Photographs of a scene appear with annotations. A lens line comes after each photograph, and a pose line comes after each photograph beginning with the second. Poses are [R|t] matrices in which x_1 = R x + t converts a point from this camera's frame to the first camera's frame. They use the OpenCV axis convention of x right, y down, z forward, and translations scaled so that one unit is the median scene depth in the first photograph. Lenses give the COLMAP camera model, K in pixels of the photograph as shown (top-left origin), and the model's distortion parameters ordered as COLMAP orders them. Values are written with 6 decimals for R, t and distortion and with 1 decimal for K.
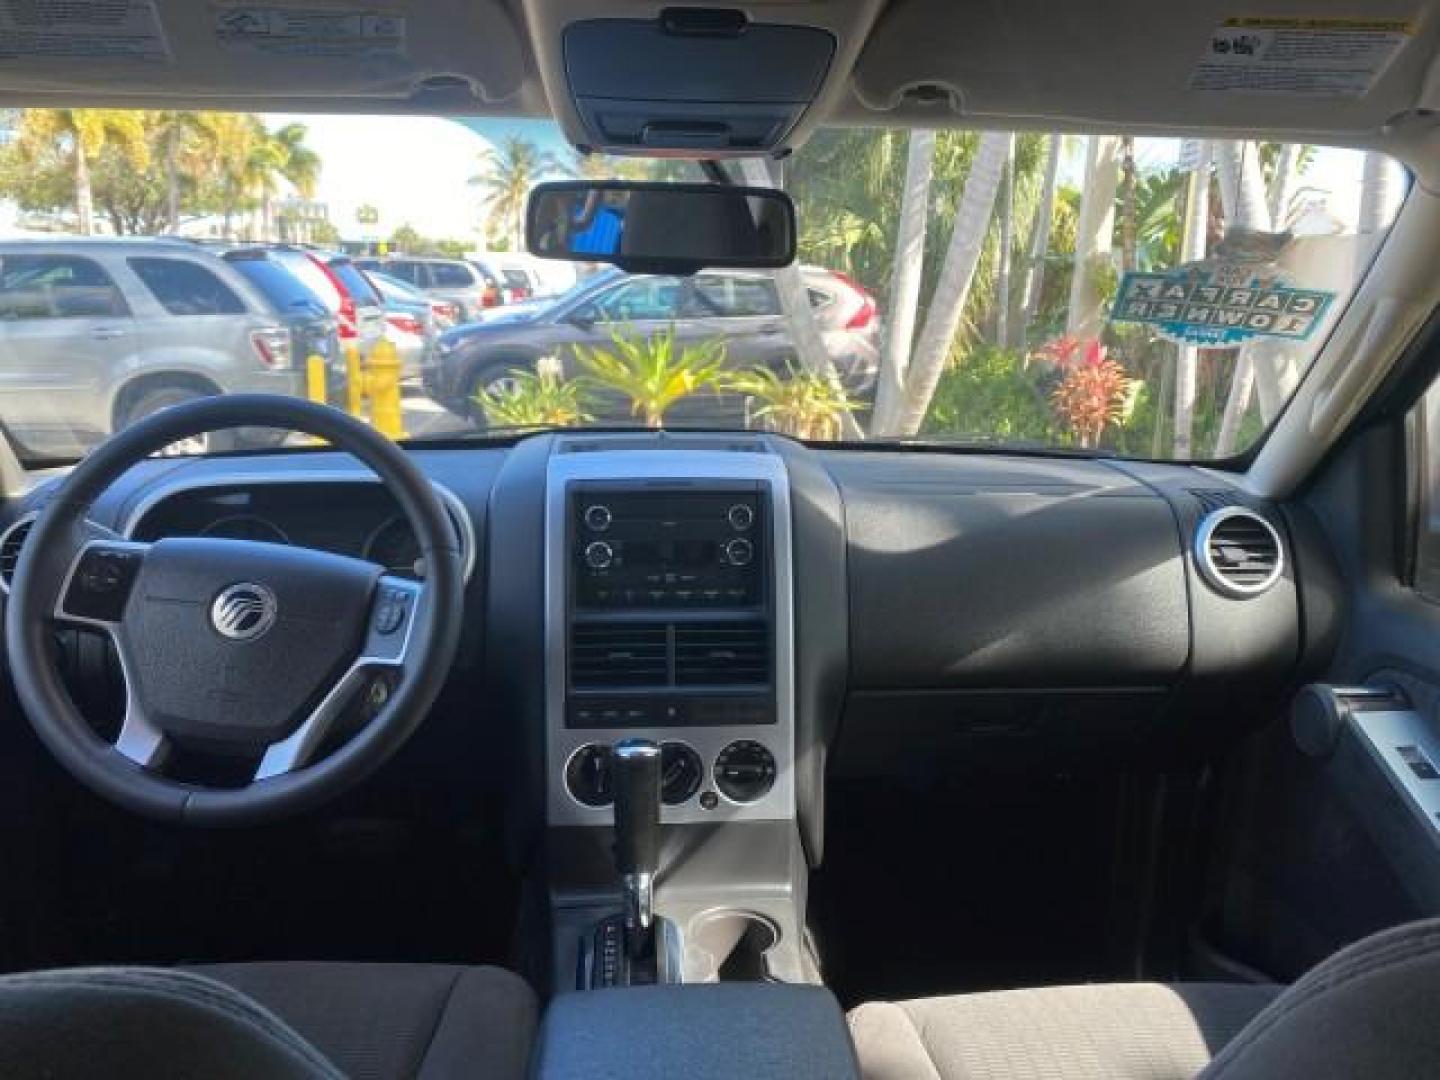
lens RADIAL K [[1088.1, 0, 756.9], [0, 1088.1, 477.4], [0, 0, 1]] dist [-0.010390, -0.002898]
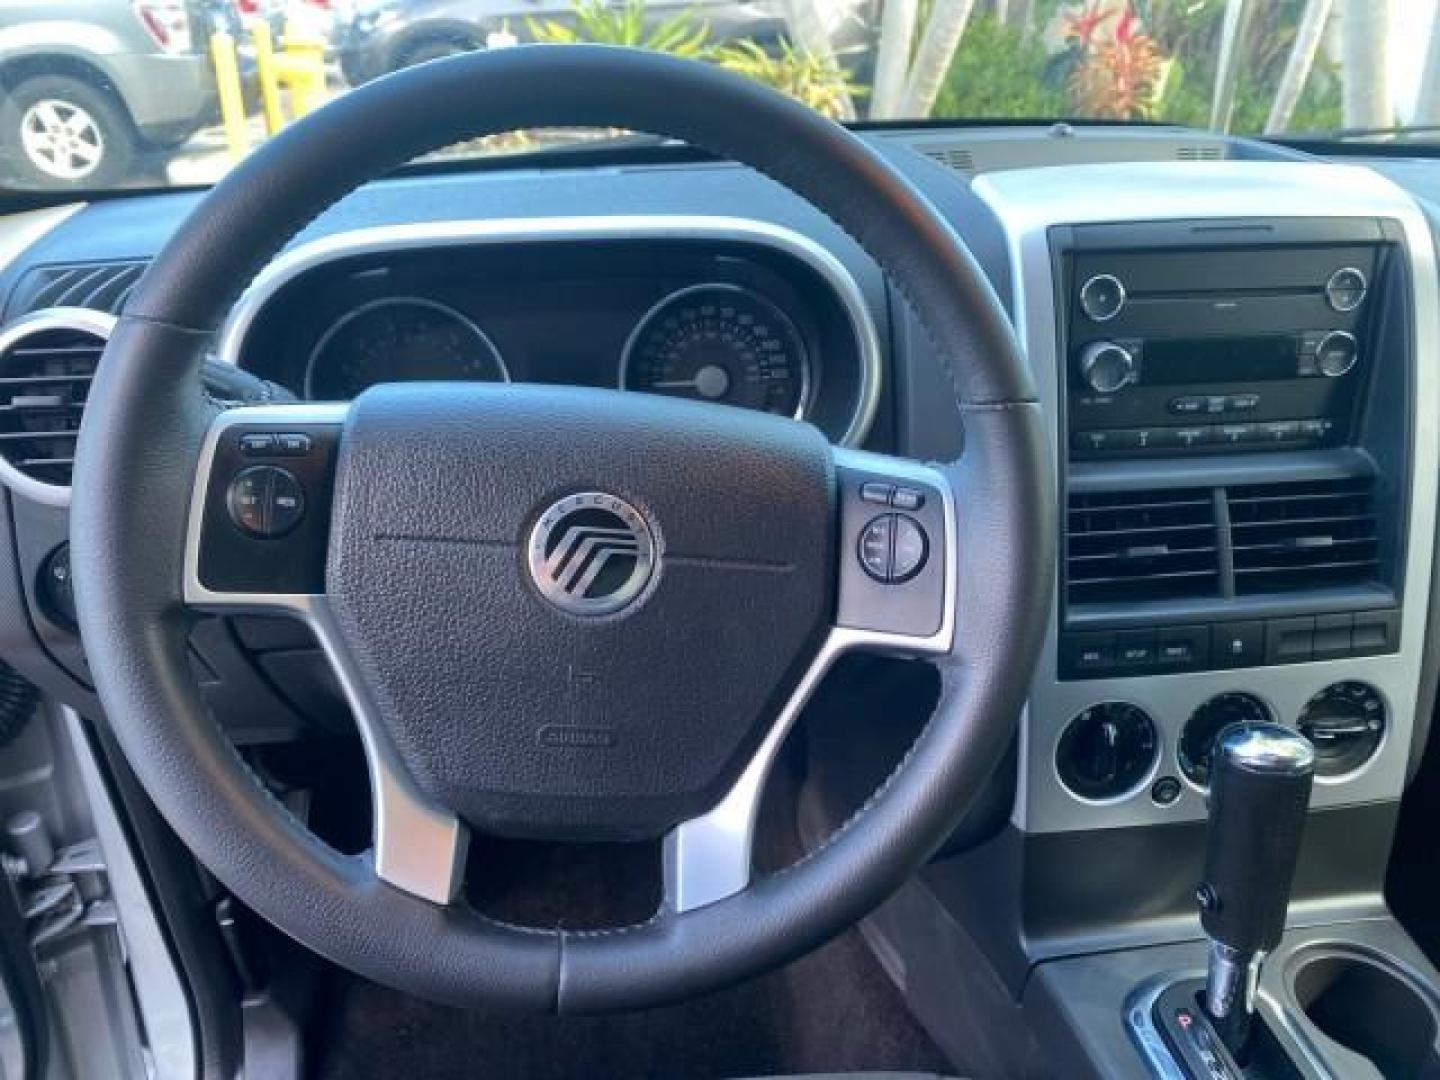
lens RADIAL K [[1088.1, 0, 725.3], [0, 1088.1, 539.9], [0, 0, 1]] dist [-0.010390, -0.002898]
pose [[0.999272, -0.020486, 0.032196, -0.354362], [0.009185, 0.948007, 0.318118, -0.020523], [-0.037038, -0.317590, 0.947504, 0.470595]]
